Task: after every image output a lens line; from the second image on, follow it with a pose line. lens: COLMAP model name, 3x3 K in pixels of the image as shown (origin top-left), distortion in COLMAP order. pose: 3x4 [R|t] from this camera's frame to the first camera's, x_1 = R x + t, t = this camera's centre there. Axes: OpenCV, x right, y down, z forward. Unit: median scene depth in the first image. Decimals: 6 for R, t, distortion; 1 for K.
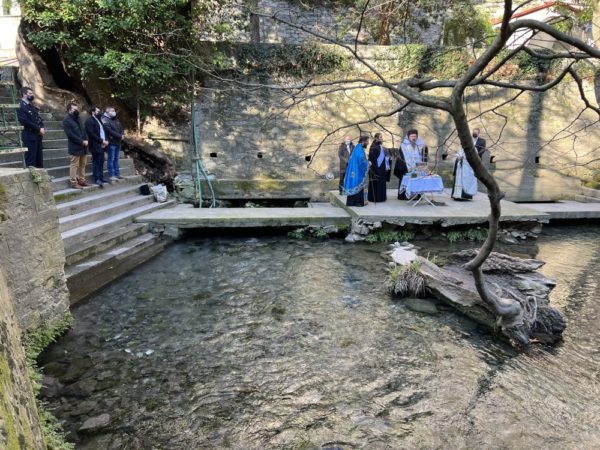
lens RADIAL K [[444.4, 0, 300.0], [0, 444.4, 225.0], [0, 0, 1]] dist [0.055618, -0.056499]
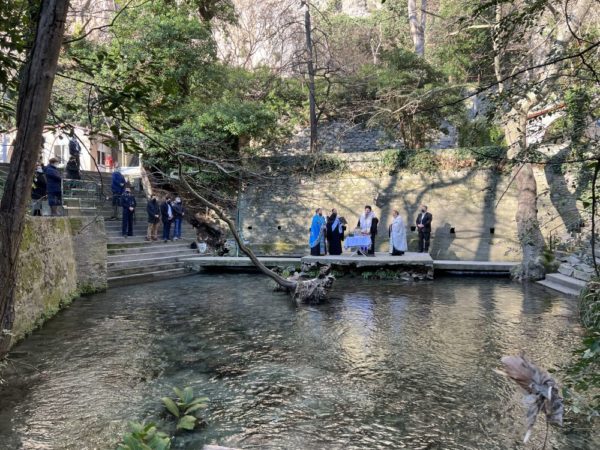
lens RADIAL K [[441.4, 0, 302.4], [0, 441.4, 210.9], [0, 0, 1]] dist [0.106616, -0.056514]
pose [[0.946670, -0.022539, -0.321415, 0.451067], [-0.058589, 0.968878, -0.240507, 0.134420], [0.316833, 0.246512, 0.915887, -0.318976]]
